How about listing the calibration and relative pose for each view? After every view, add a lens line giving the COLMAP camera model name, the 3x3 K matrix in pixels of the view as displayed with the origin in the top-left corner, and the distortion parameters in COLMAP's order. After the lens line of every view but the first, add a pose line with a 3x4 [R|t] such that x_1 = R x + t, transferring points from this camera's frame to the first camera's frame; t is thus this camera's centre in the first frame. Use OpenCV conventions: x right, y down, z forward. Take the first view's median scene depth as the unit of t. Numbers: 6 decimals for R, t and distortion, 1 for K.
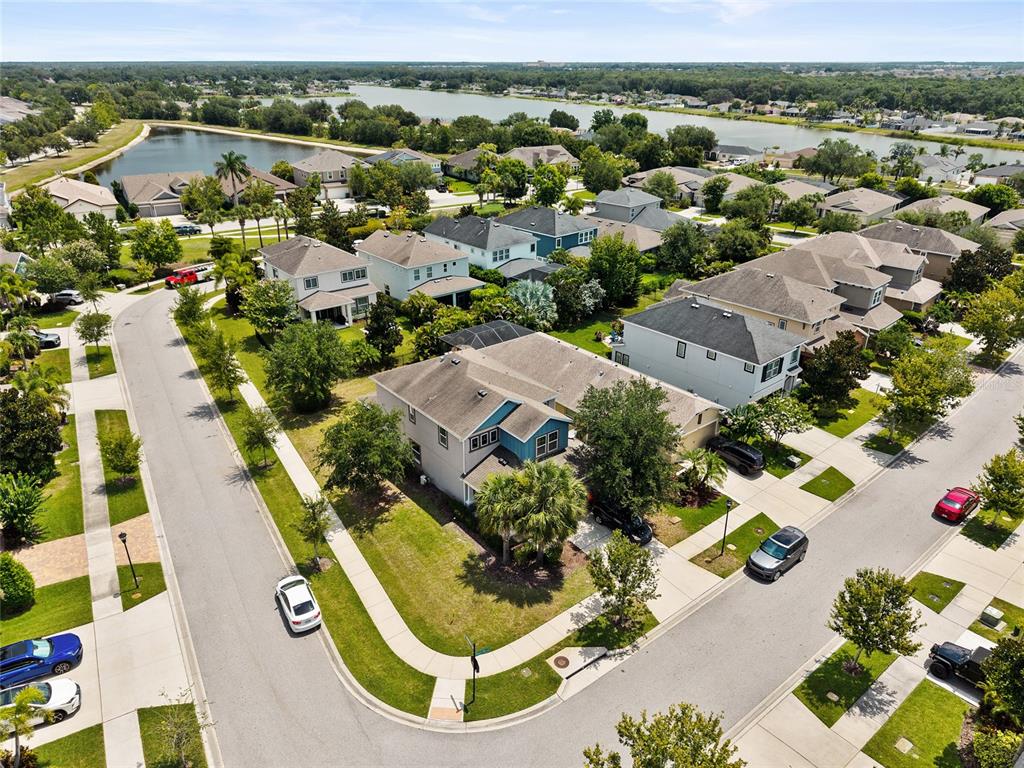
lens RADIAL K [[688.4, 0, 512.0], [0, 688.4, 384.0], [0, 0, 1]] dist [0.055574, -0.073185]
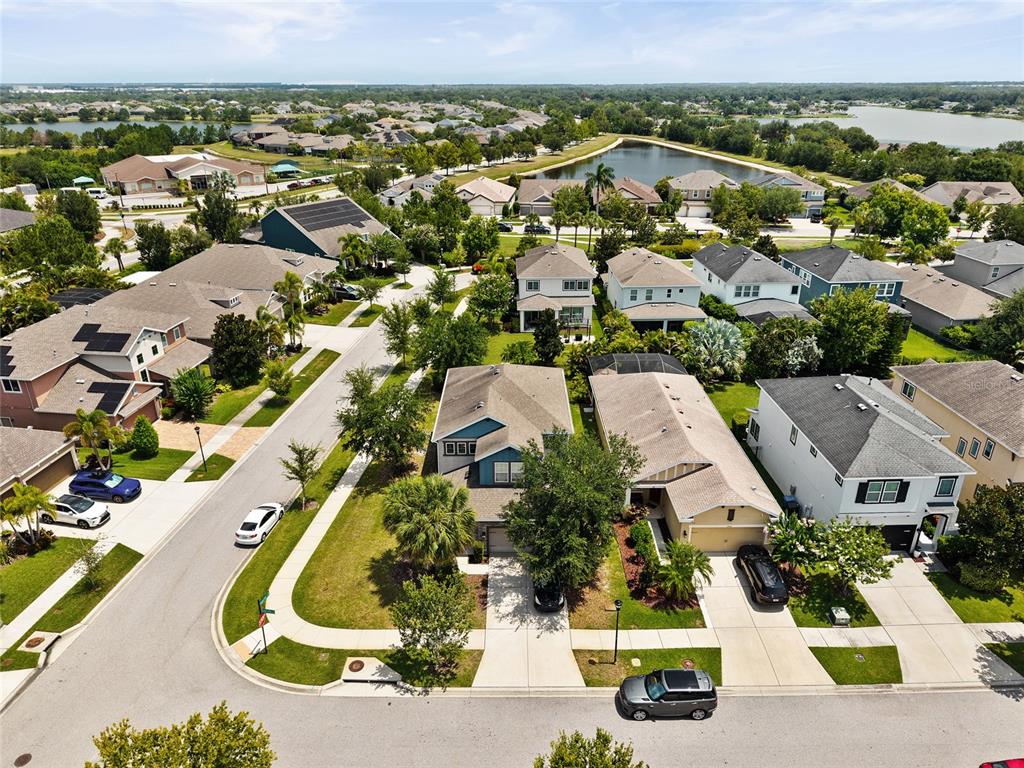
lens RADIAL K [[681.9, 0, 512.0], [0, 681.9, 384.0], [0, 0, 1]] dist [0.037279, -0.040668]
pose [[0.779539, 0.247130, -0.575539, 0.434957], [-0.258879, 0.963838, 0.063222, -0.071377], [0.570351, 0.099711, 0.815326, 0.161973]]
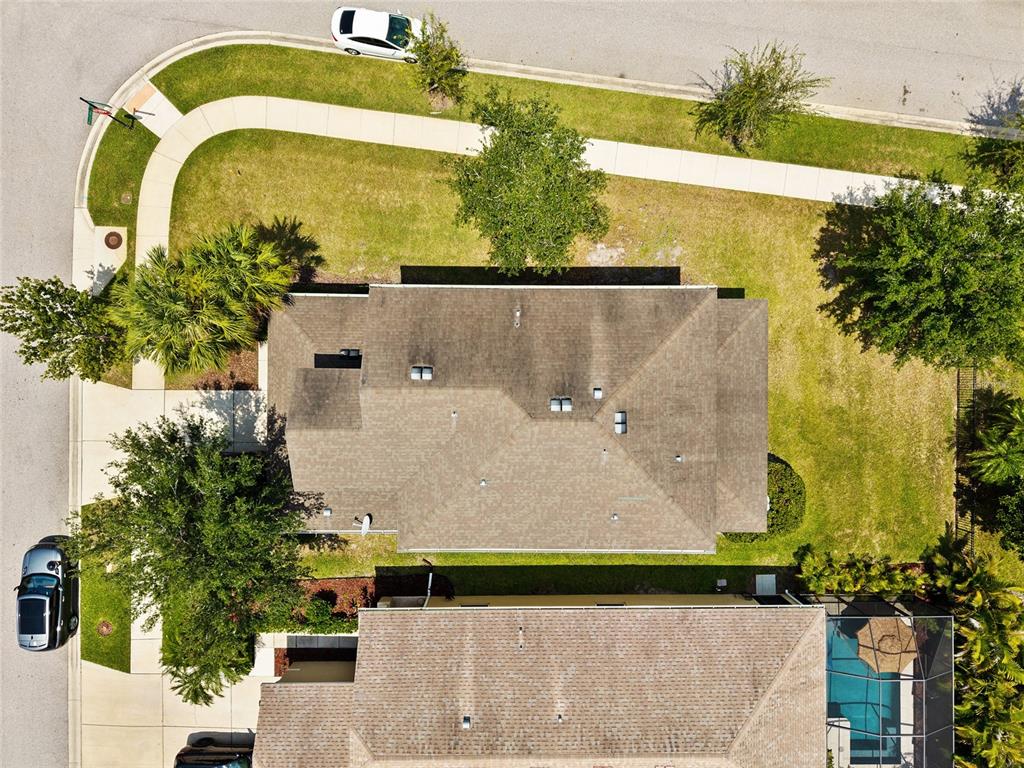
lens RADIAL K [[681.9, 0, 512.0], [0, 681.9, 384.0], [0, 0, 1]] dist [0.037279, -0.040668]
pose [[-0.628990, 0.777410, -0.002136, -0.060341], [-0.329102, -0.263780, 0.906704, -0.354898], [0.704318, 0.571011, 0.421762, 0.654383]]
